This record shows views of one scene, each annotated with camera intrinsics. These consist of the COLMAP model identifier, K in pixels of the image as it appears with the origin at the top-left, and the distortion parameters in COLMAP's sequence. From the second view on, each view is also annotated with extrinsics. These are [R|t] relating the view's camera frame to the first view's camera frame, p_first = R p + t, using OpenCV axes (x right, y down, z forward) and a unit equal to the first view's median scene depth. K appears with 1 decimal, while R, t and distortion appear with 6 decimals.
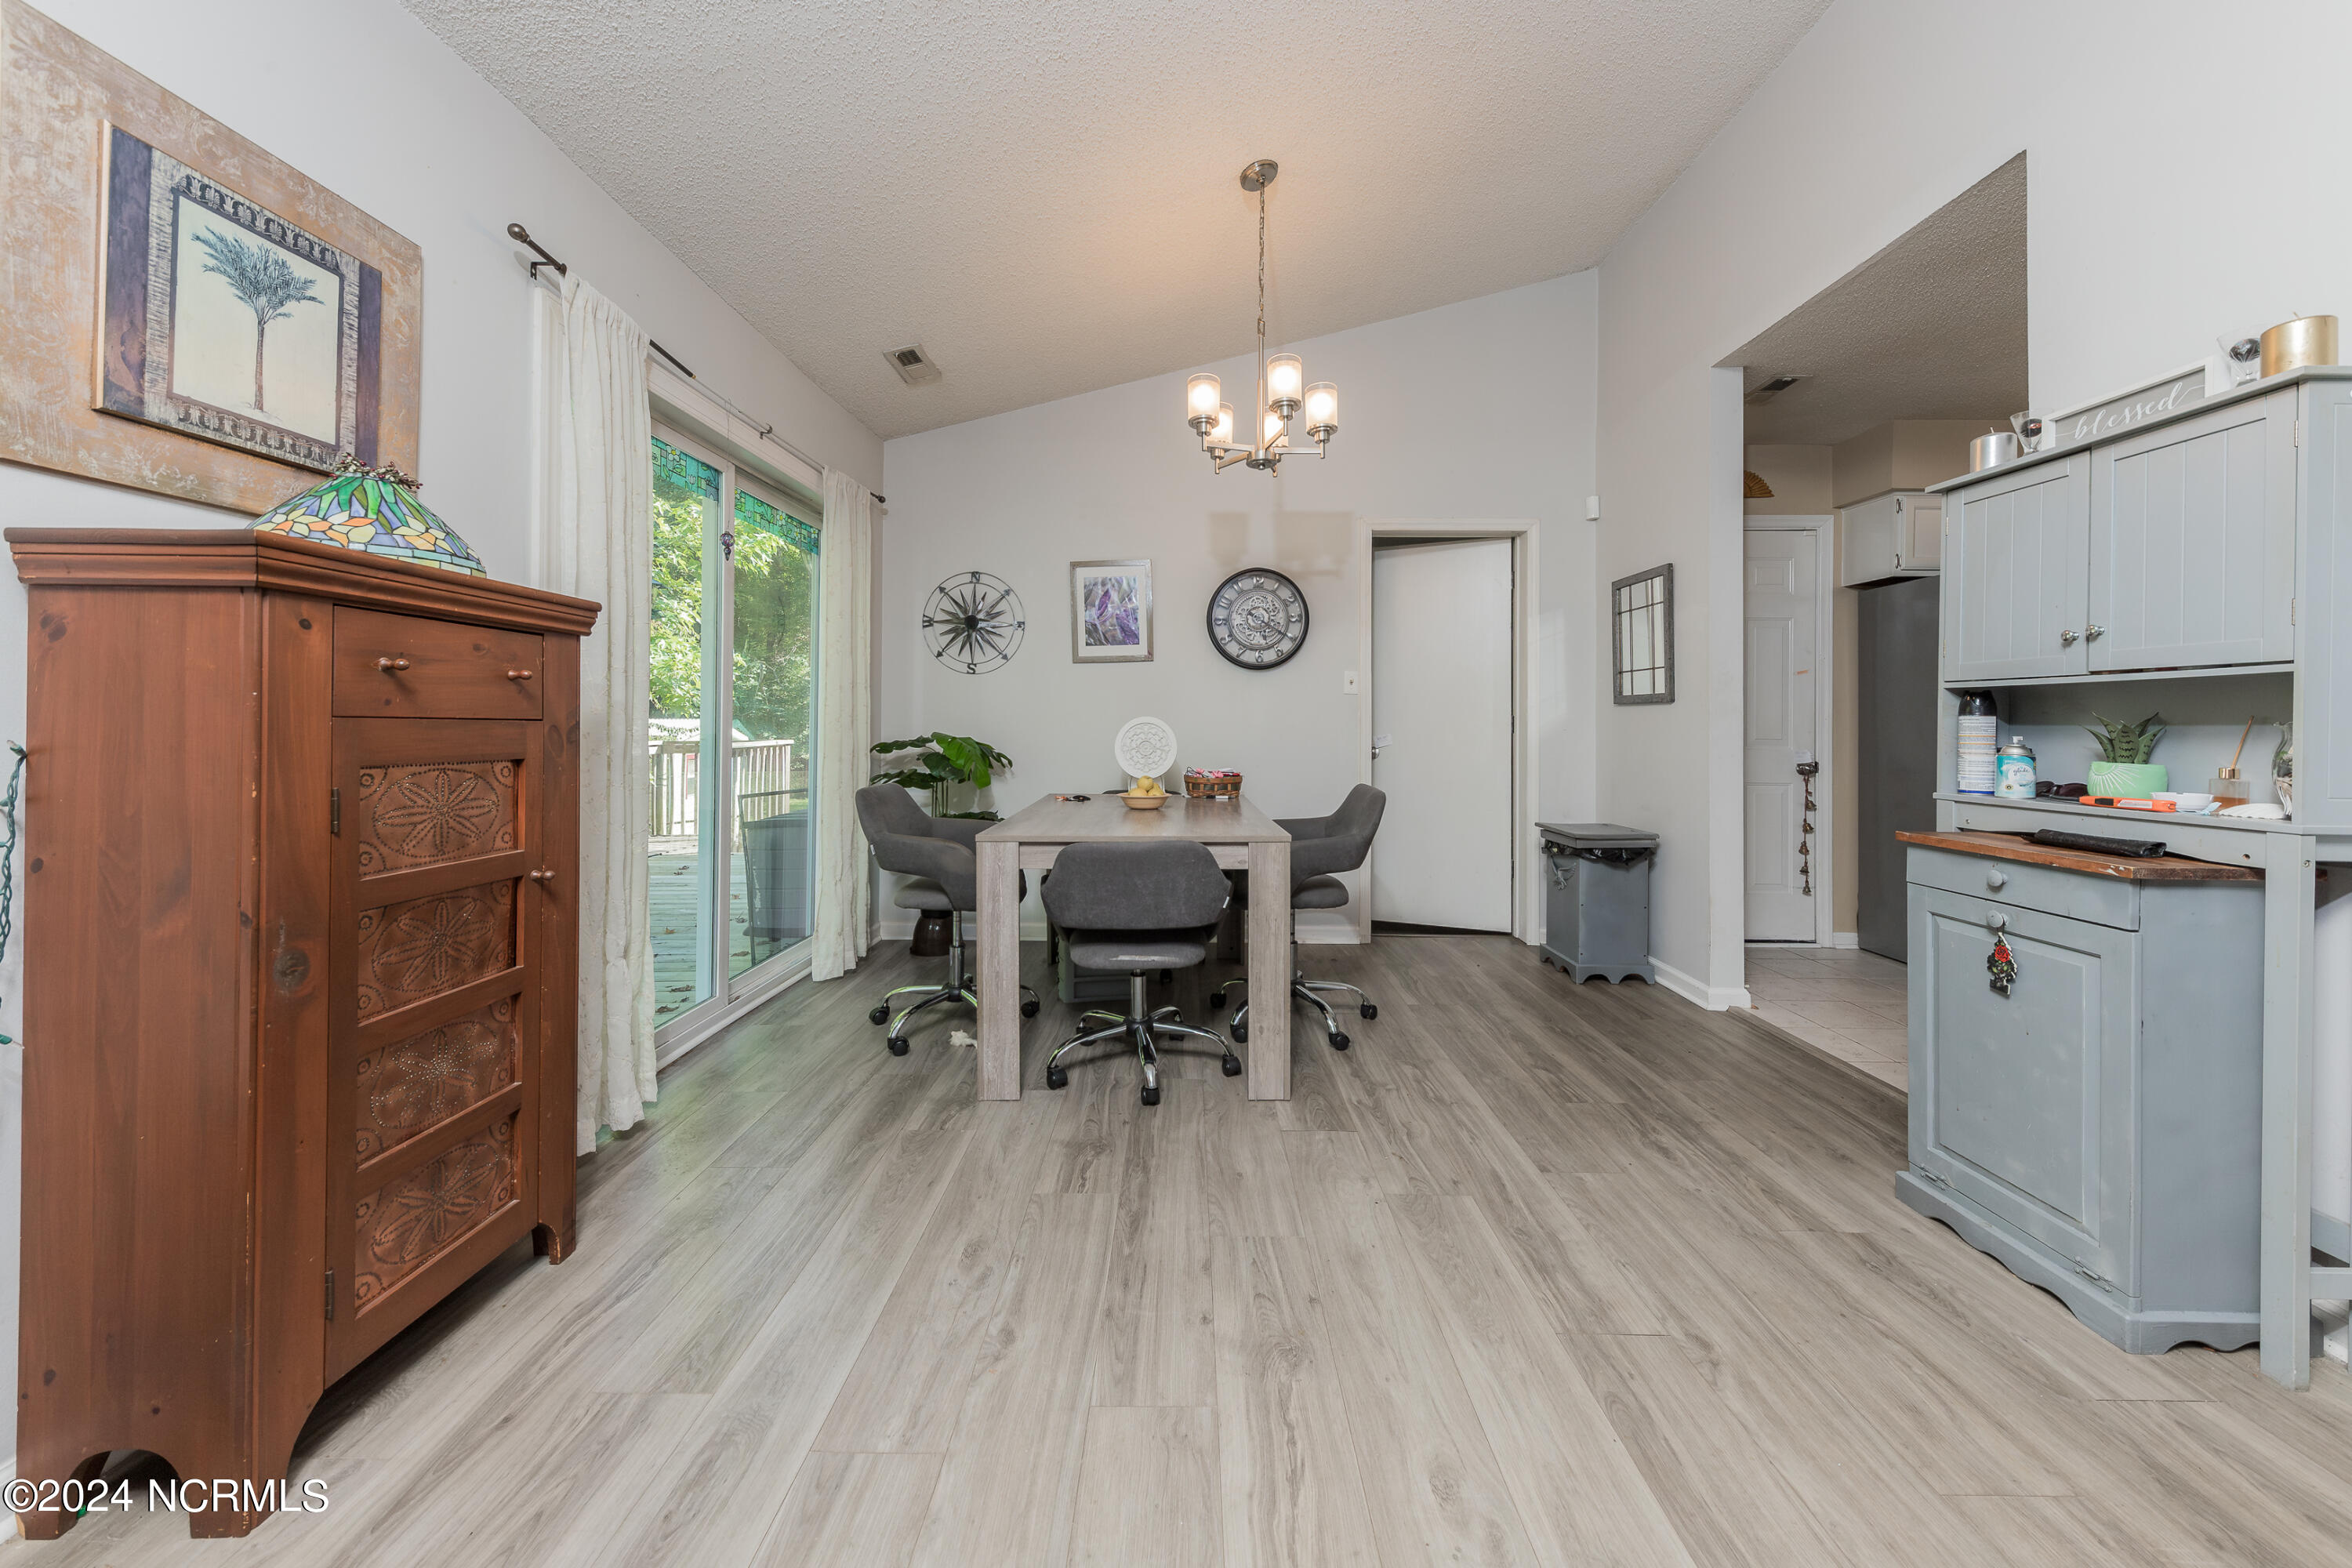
lens RADIAL K [[826.2, 0, 1179.4], [0, 826.2, 743.0], [0, 0, 1]] dist [0.014353, -0.004805]
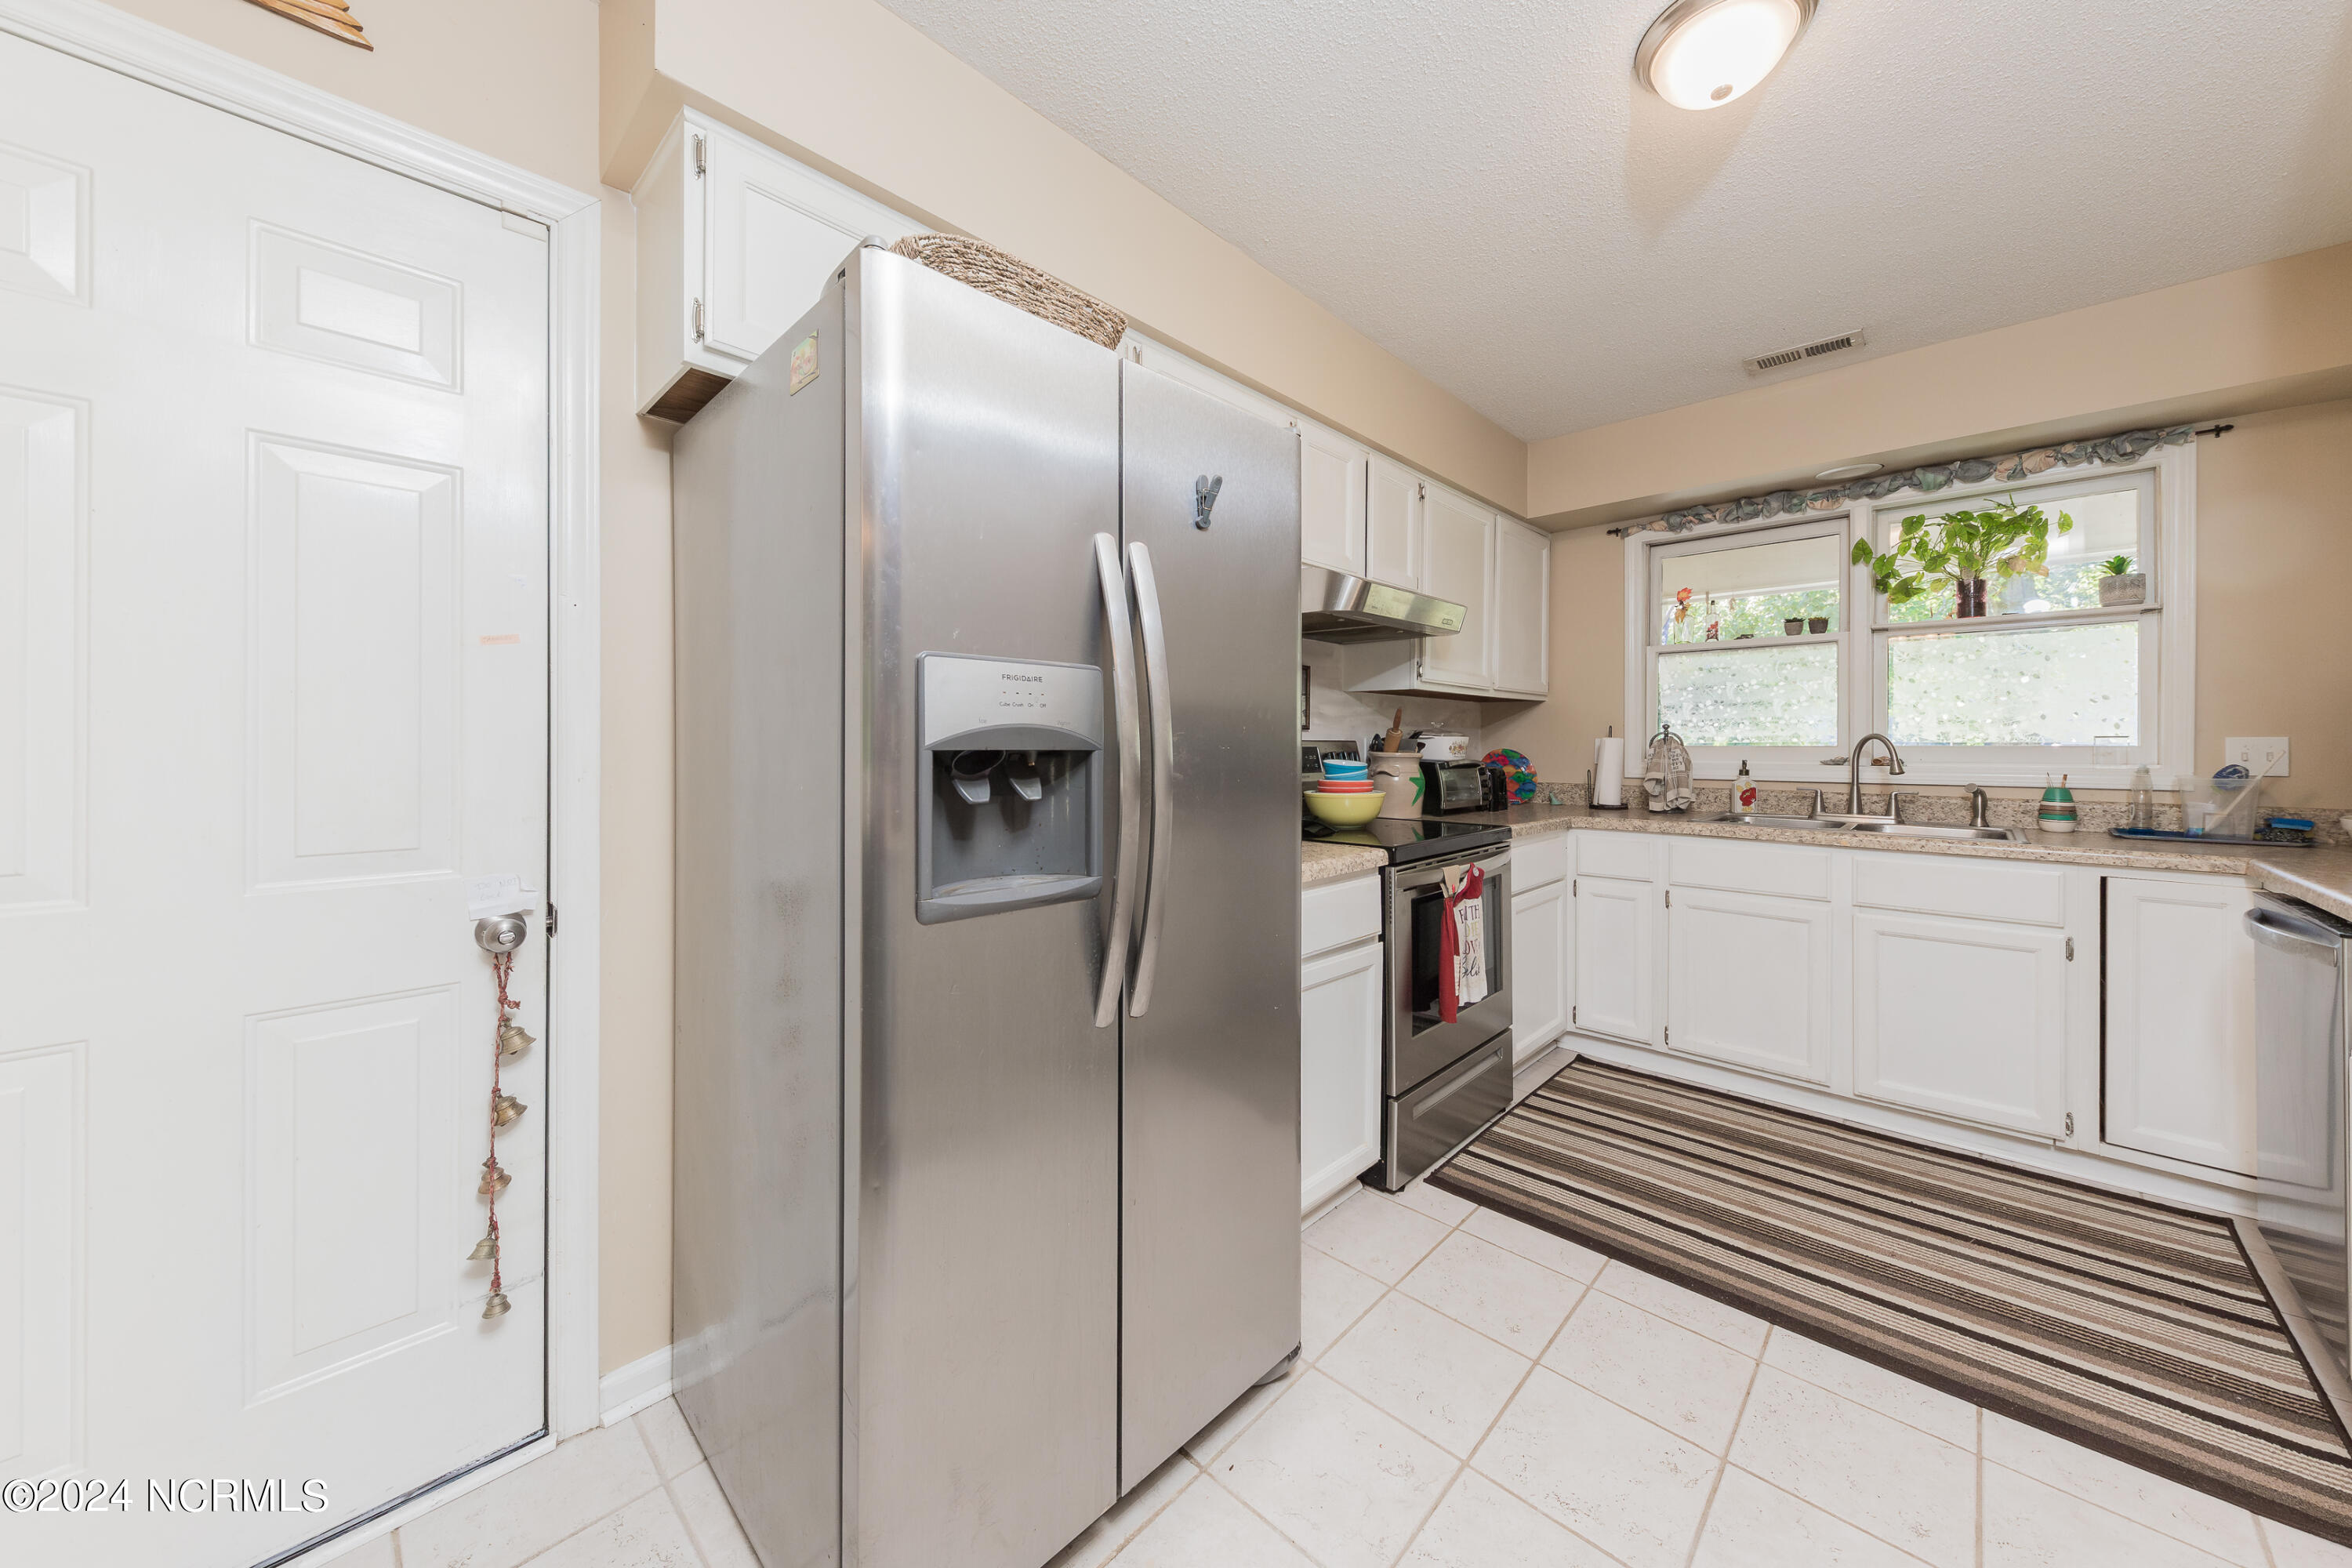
lens RADIAL K [[826.2, 0, 1179.4], [0, 826.2, 743.0], [0, 0, 1]] dist [0.014353, -0.004805]
pose [[0.677785, 0.000145, 0.735260, 1.734630], [0.013020, 0.999841, -0.012199, -0.093679], [-0.735145, 0.017841, 0.677675, 1.433105]]
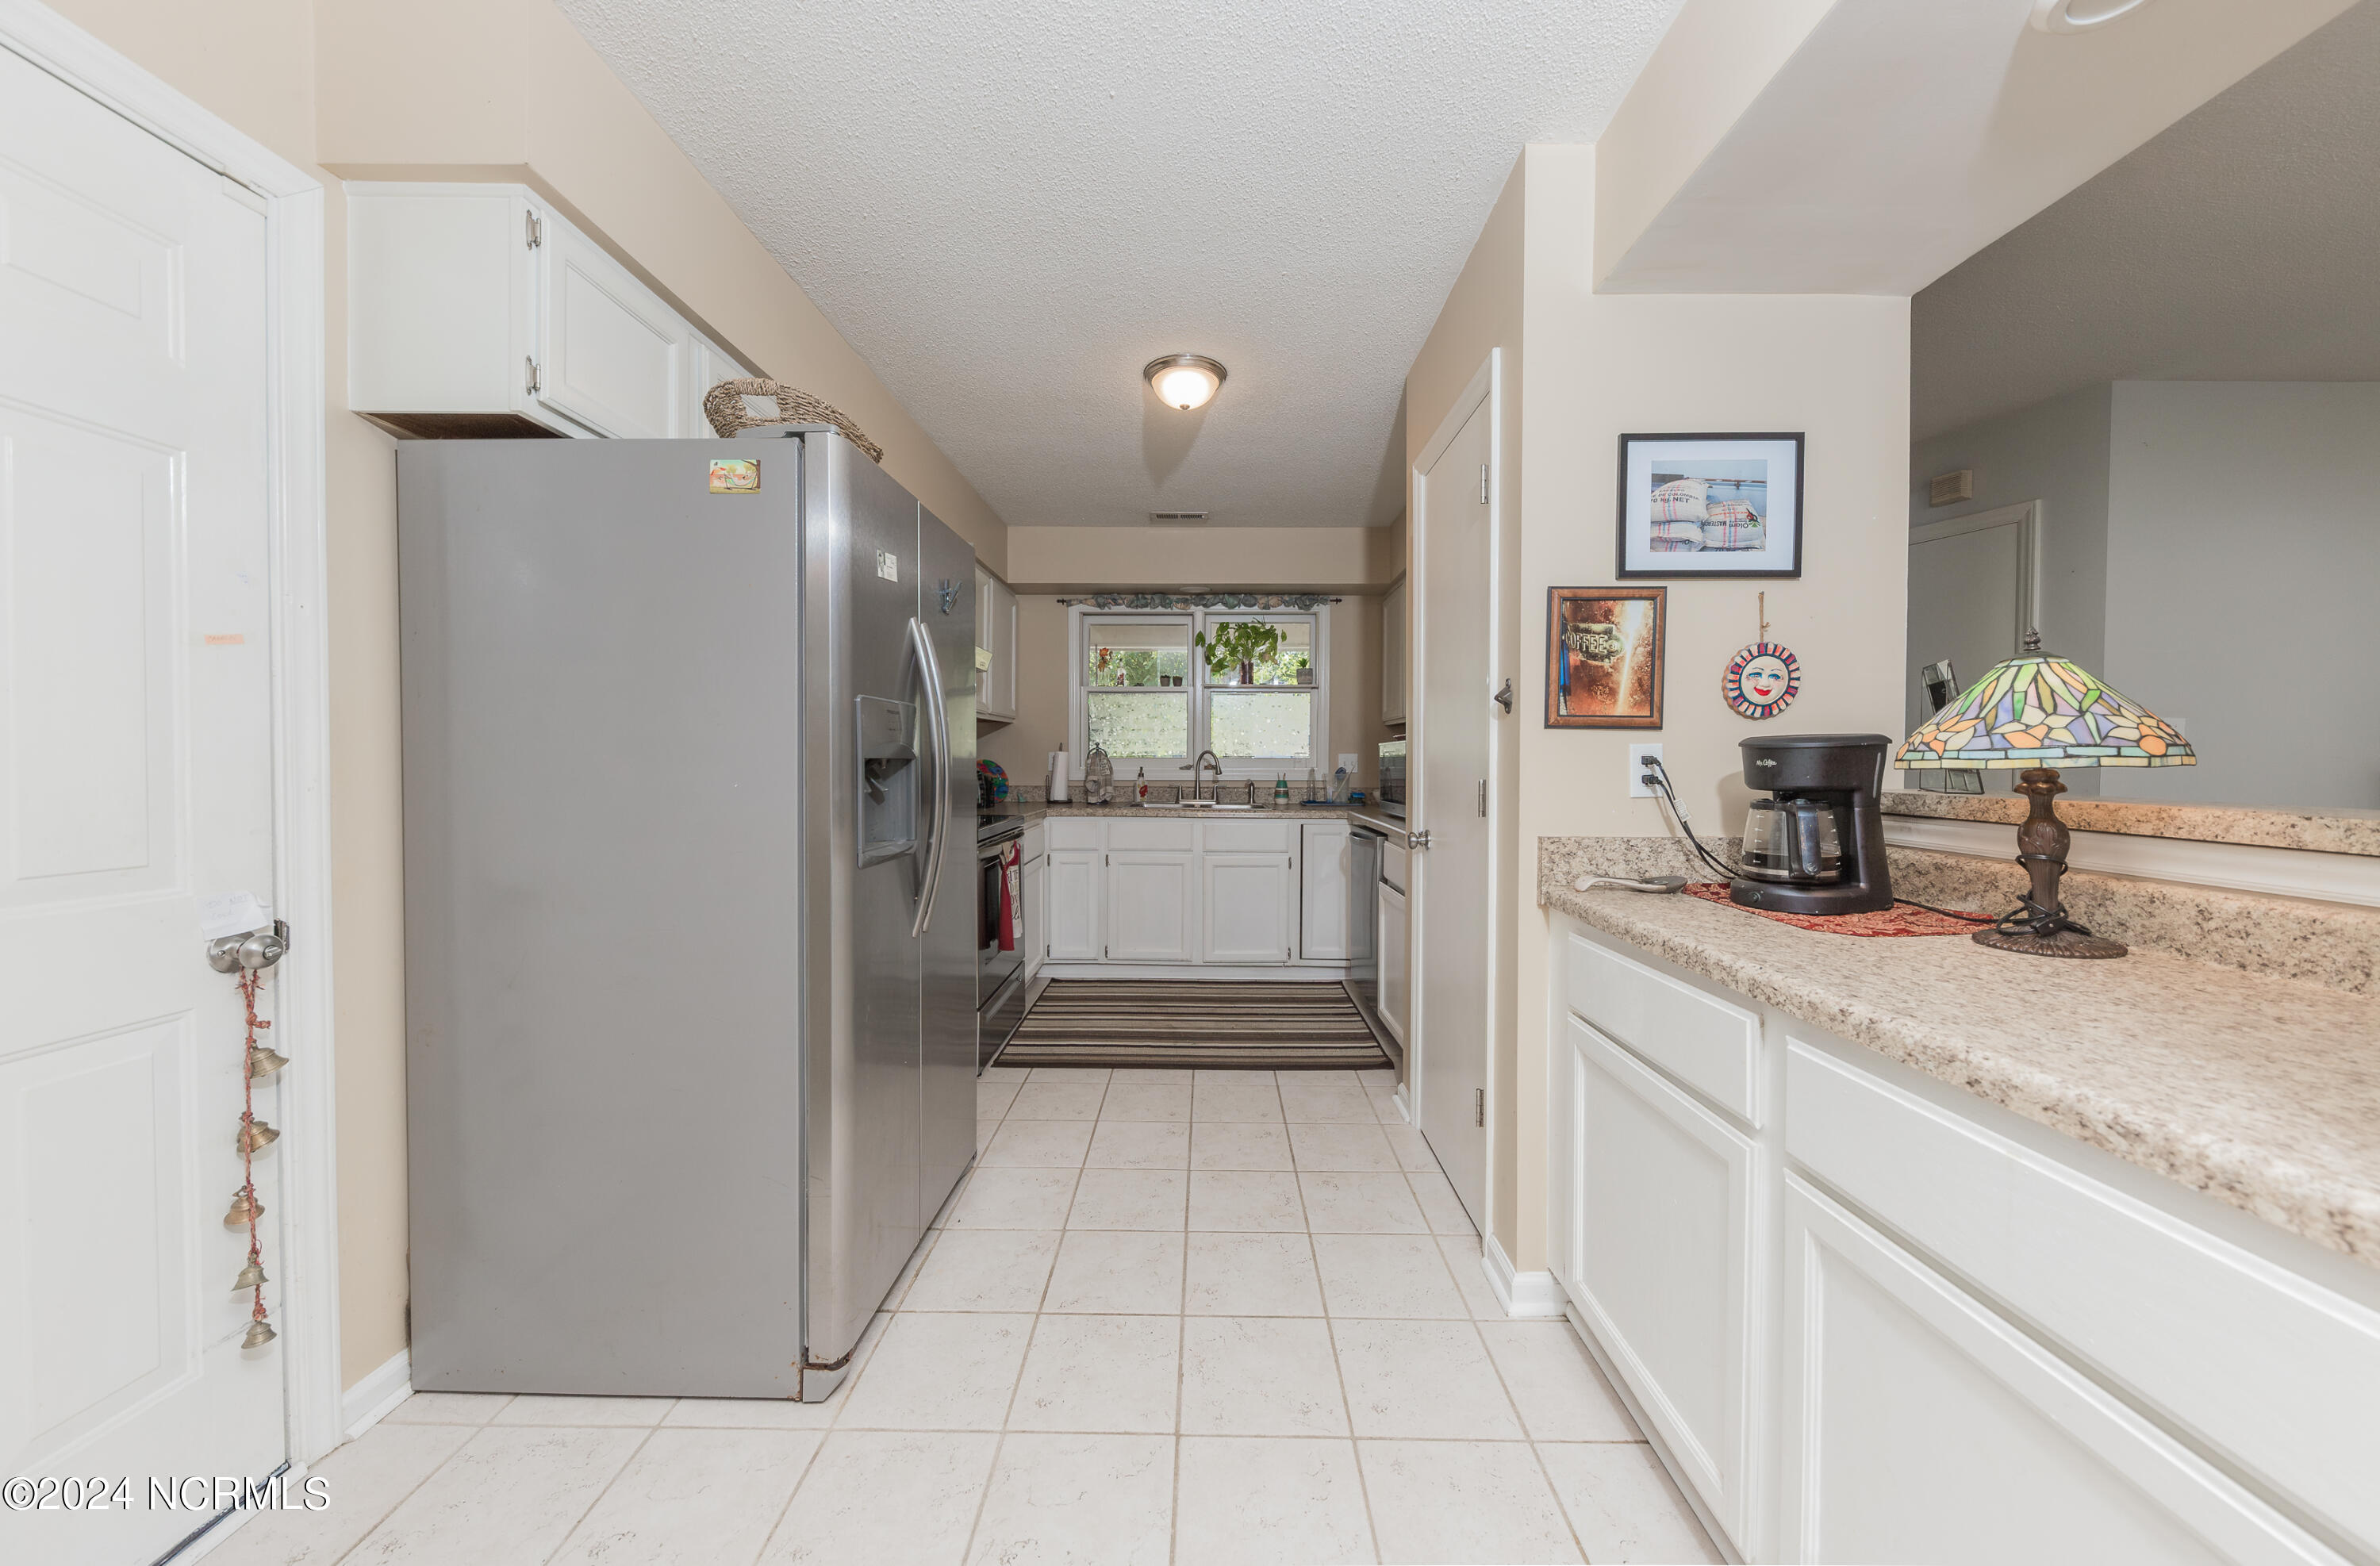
lens RADIAL K [[851.9, 0, 1197.1], [0, 851.9, 767.9], [0, 0, 1]] dist [-0.000232, -0.000245]
pose [[-0.011929, -0.013472, 0.999838, 1.070113], [0.013512, 0.999816, 0.013633, -0.095316], [-0.999838, 0.013673, -0.011745, 1.606809]]
